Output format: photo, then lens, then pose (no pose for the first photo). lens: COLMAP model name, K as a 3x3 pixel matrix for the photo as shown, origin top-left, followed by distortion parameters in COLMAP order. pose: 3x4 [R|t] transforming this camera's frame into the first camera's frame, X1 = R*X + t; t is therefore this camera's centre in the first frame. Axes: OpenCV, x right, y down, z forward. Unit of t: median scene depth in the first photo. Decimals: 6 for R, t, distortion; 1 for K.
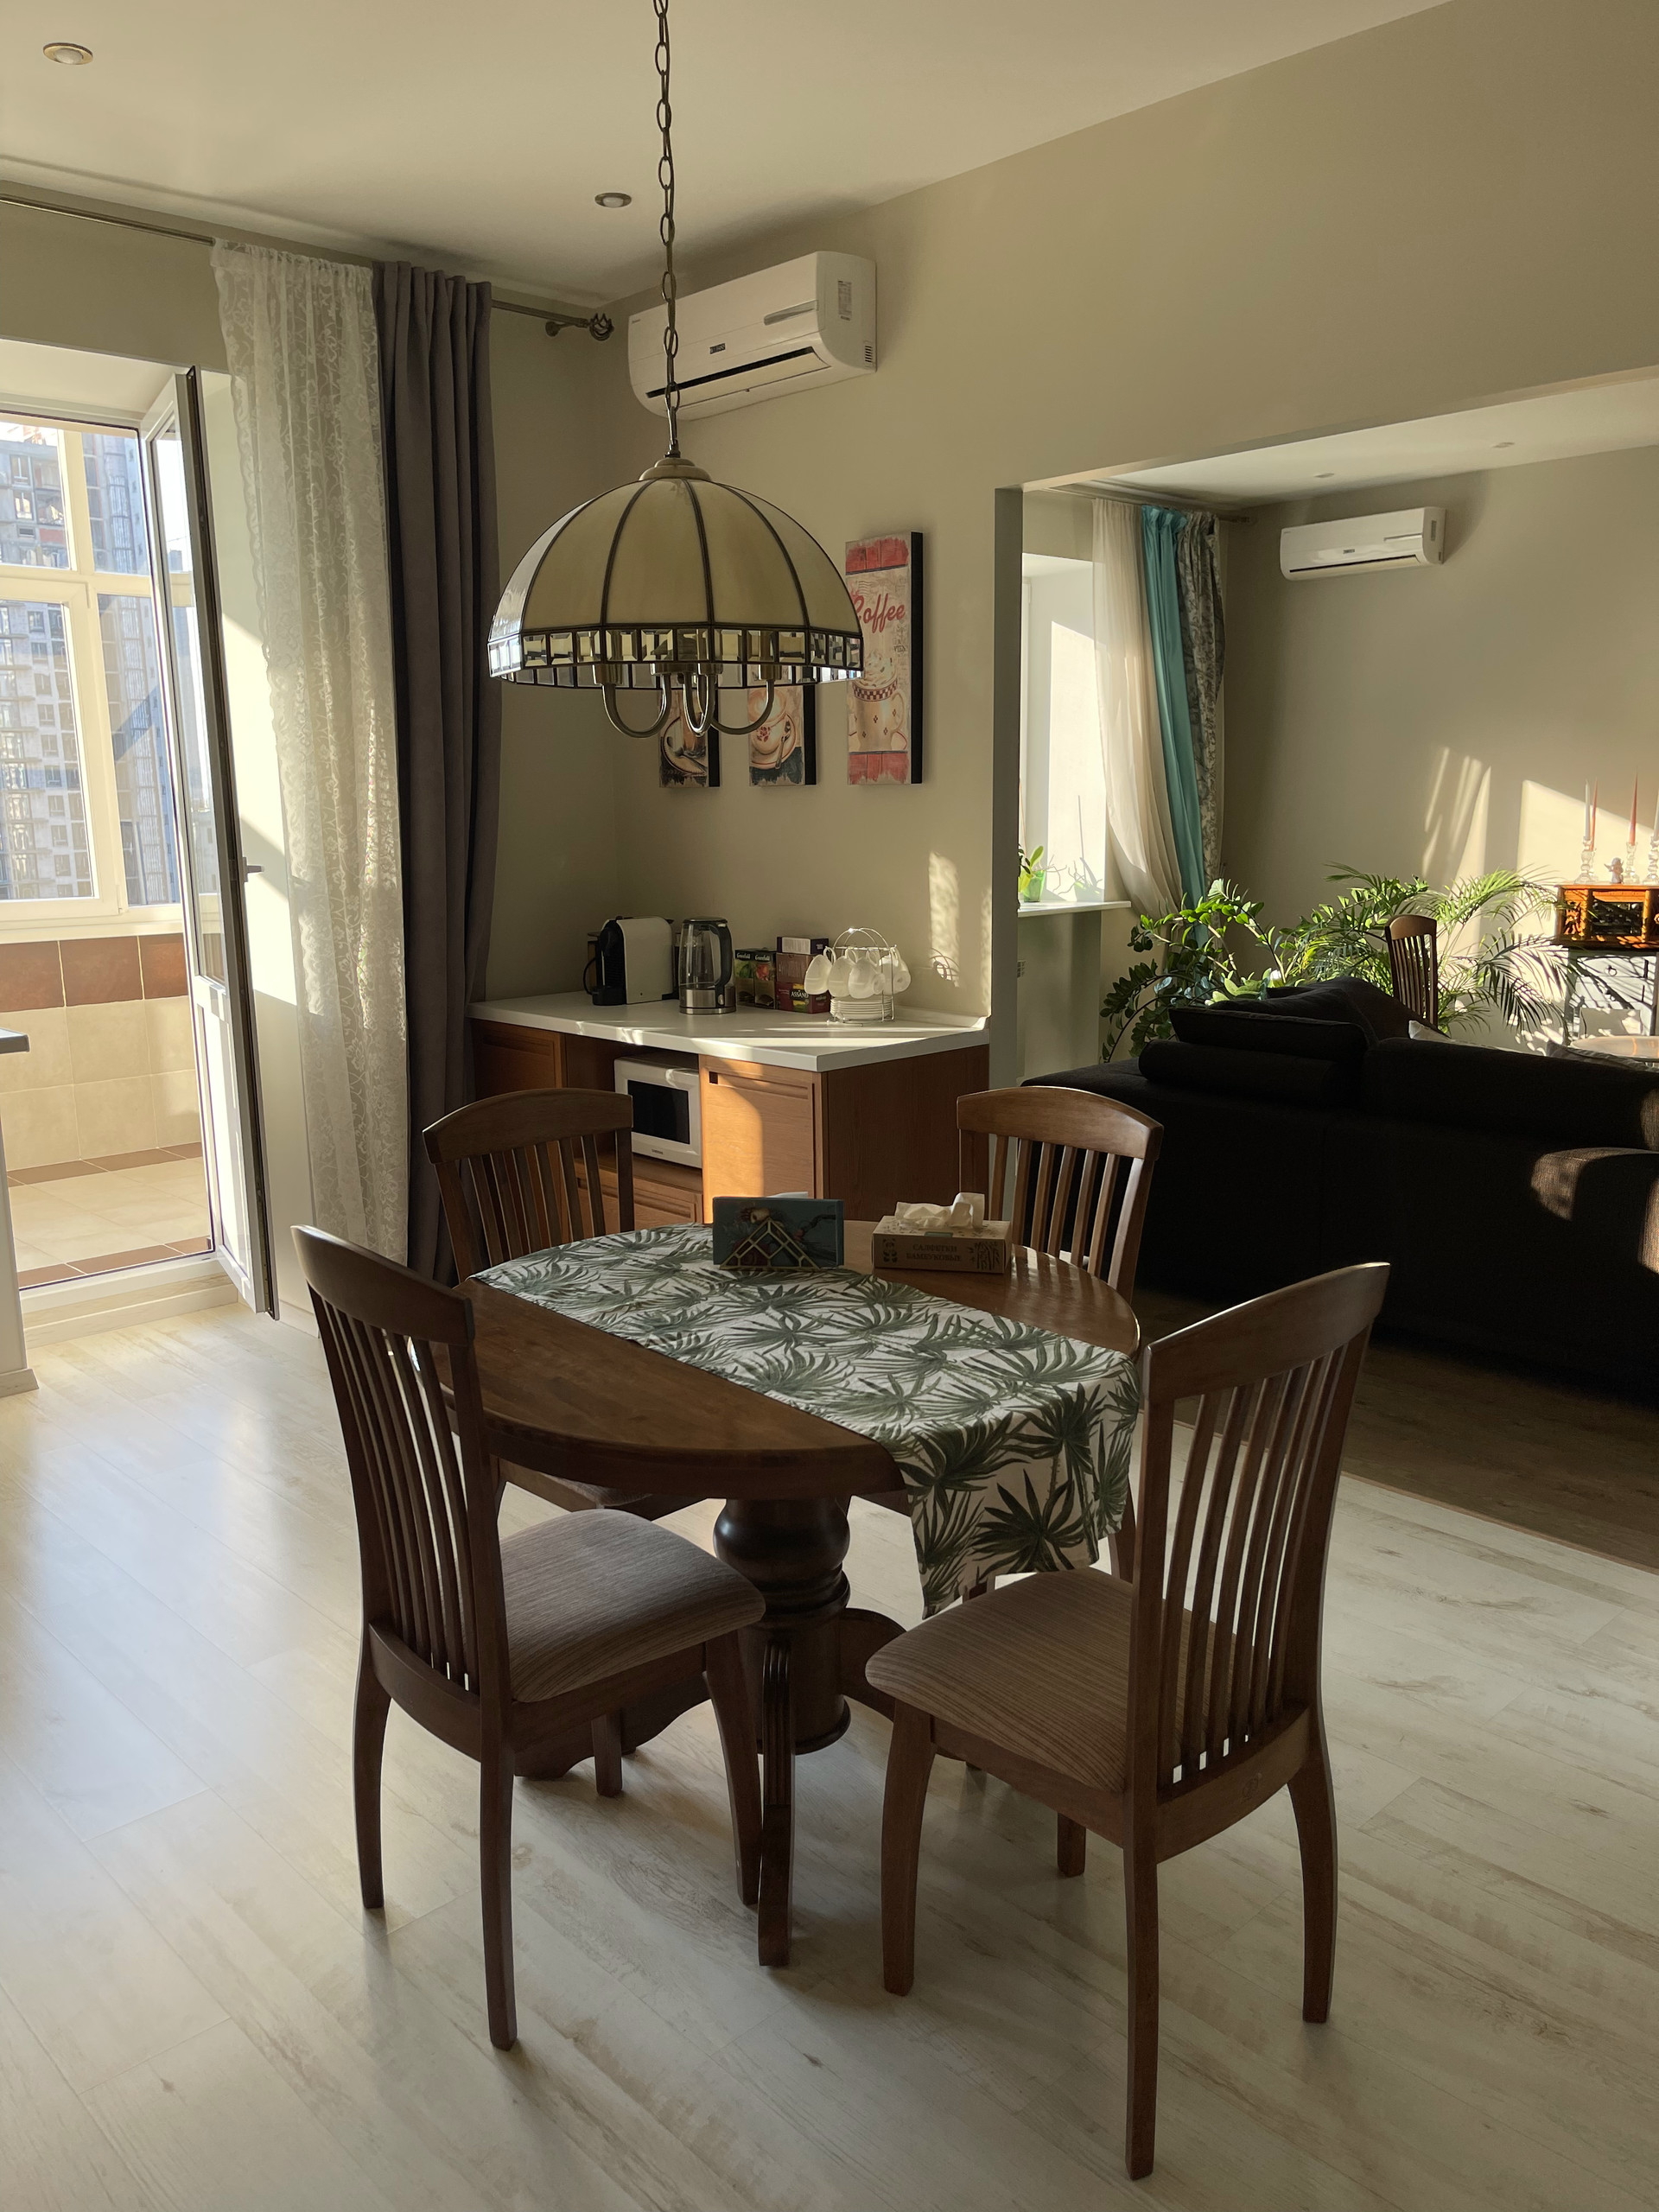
lens RADIAL K [[1682.6, 0, 837.1], [0, 1682.6, 1158.5], [0, 0, 1]] dist [-0.001133, -0.005639]
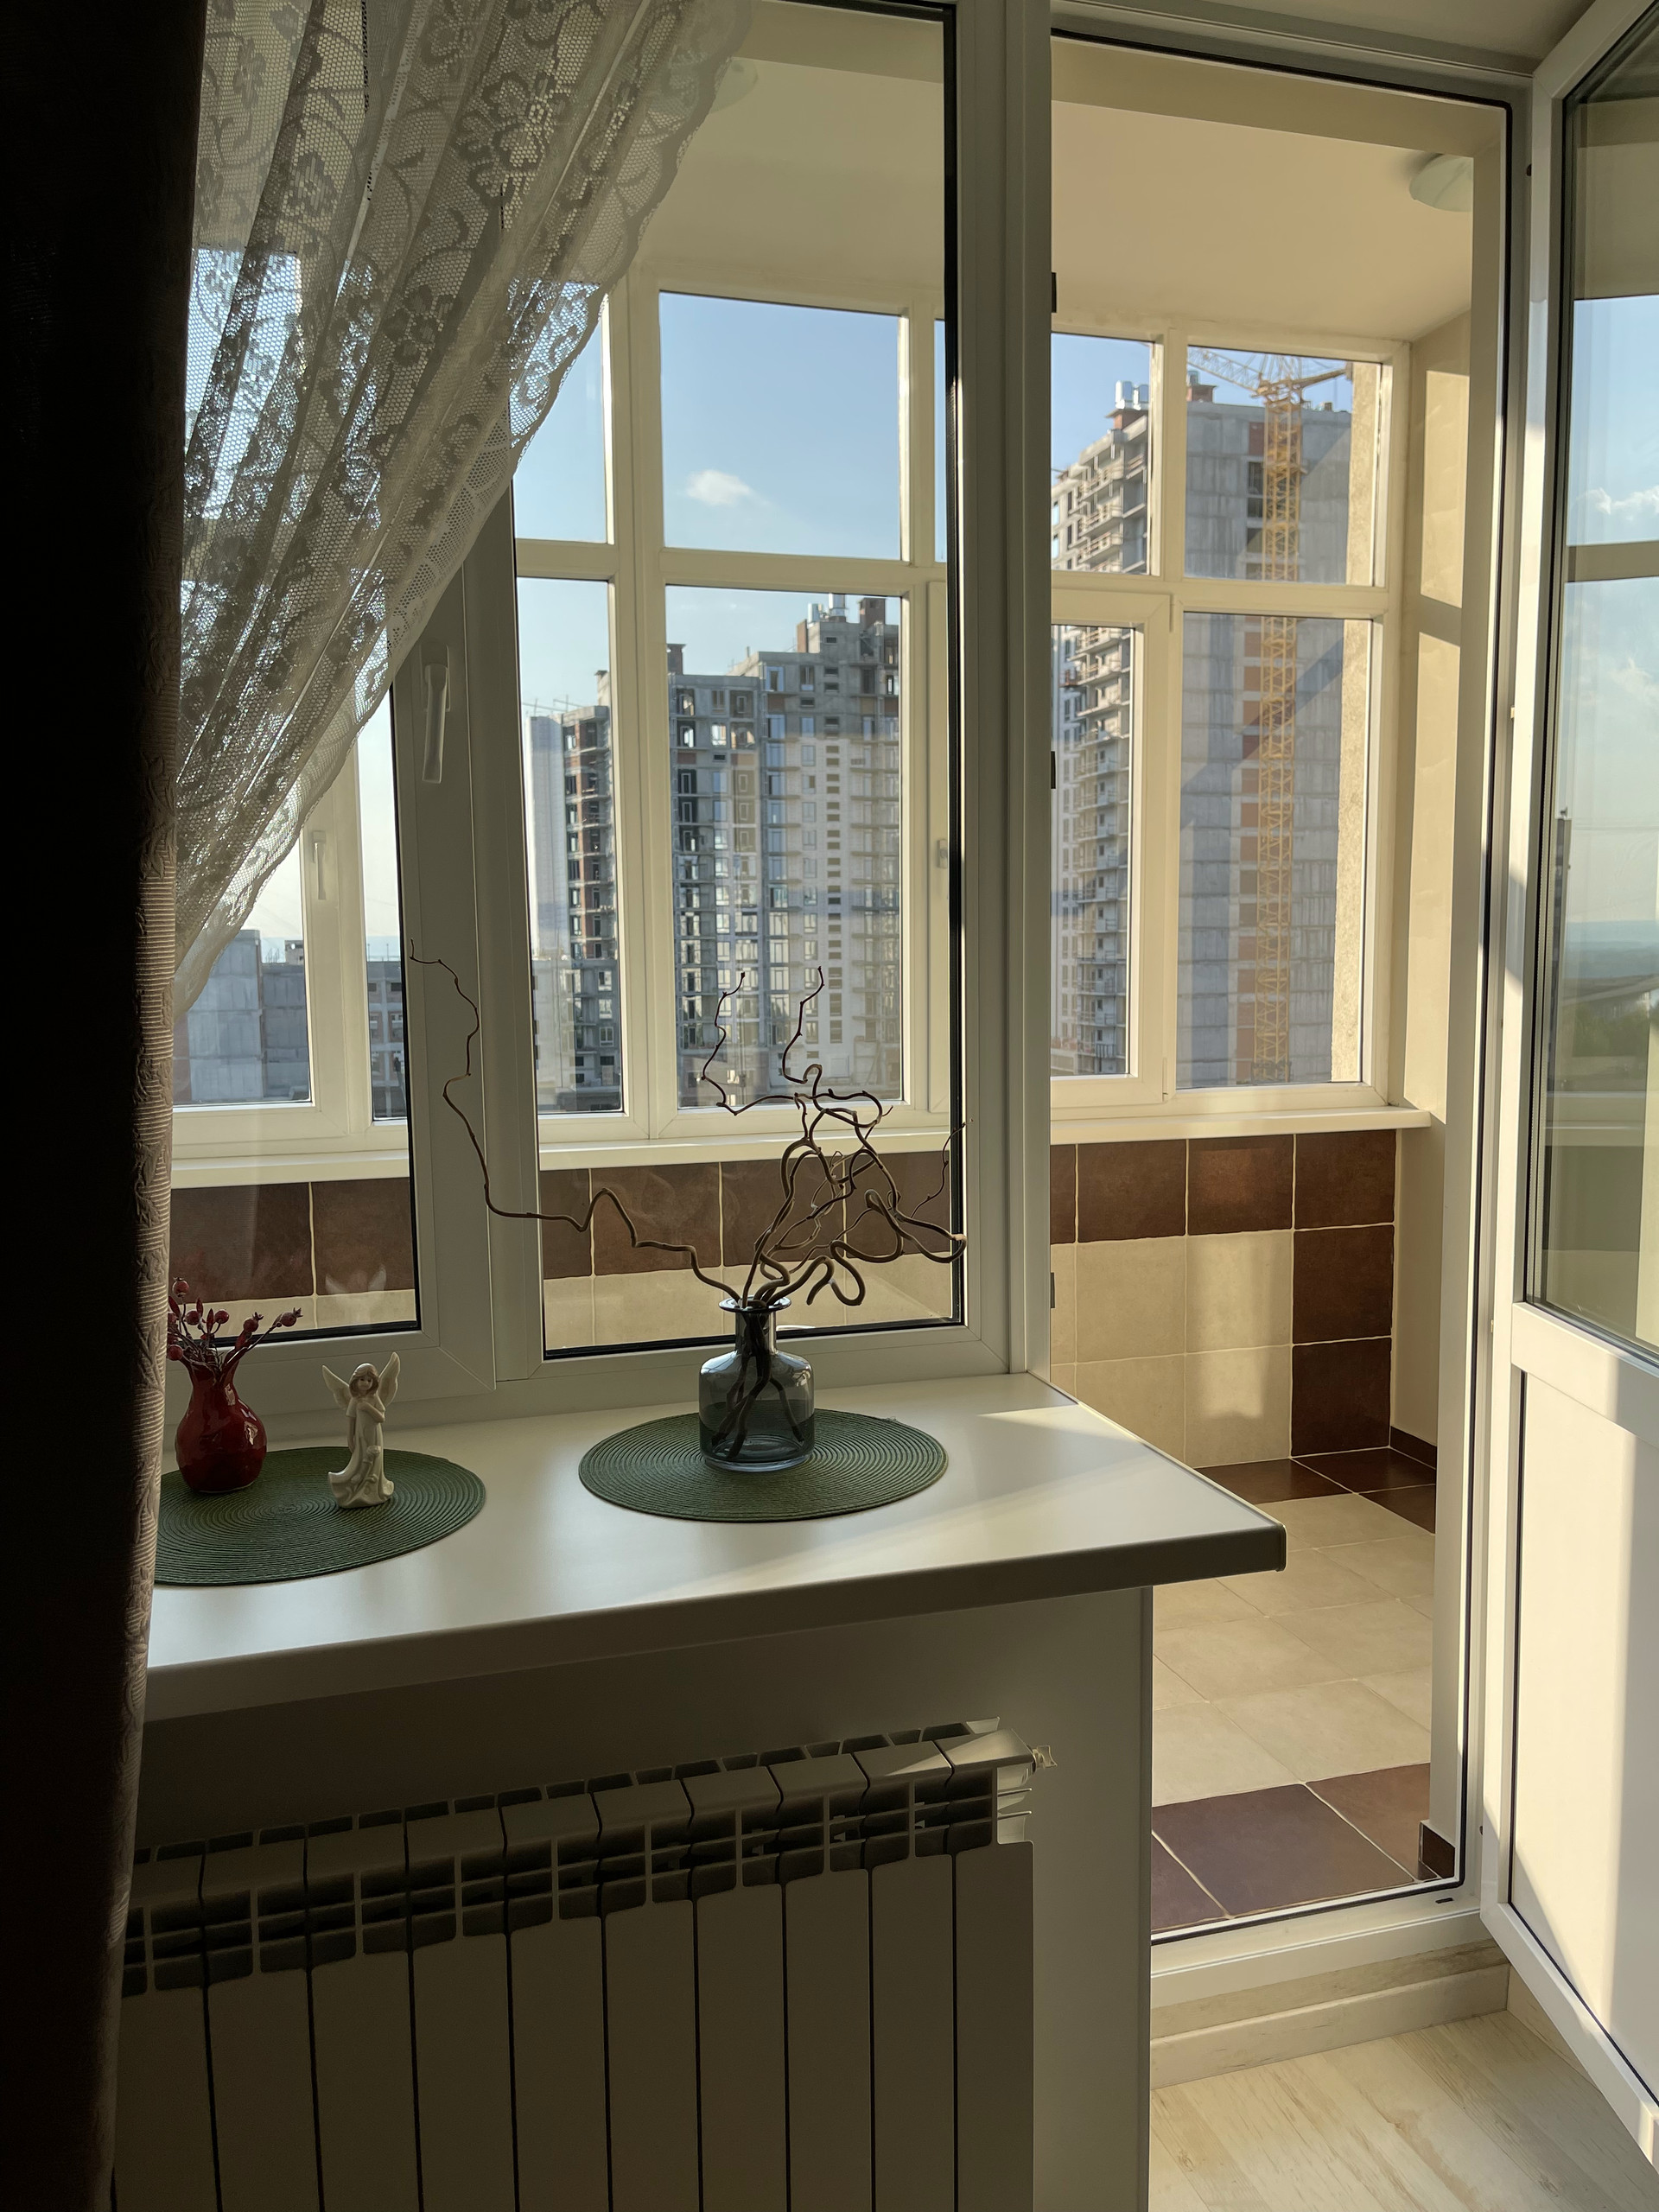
lens RADIAL K [[1682.6, 0, 837.1], [0, 1682.6, 1158.5], [0, 0, 1]] dist [-0.001133, -0.005639]
pose [[0.888502, 0.059081, -0.455053, -0.331805], [-0.096260, 0.993609, -0.058946, -0.099986], [0.448662, 0.096177, 0.888511, 0.508339]]
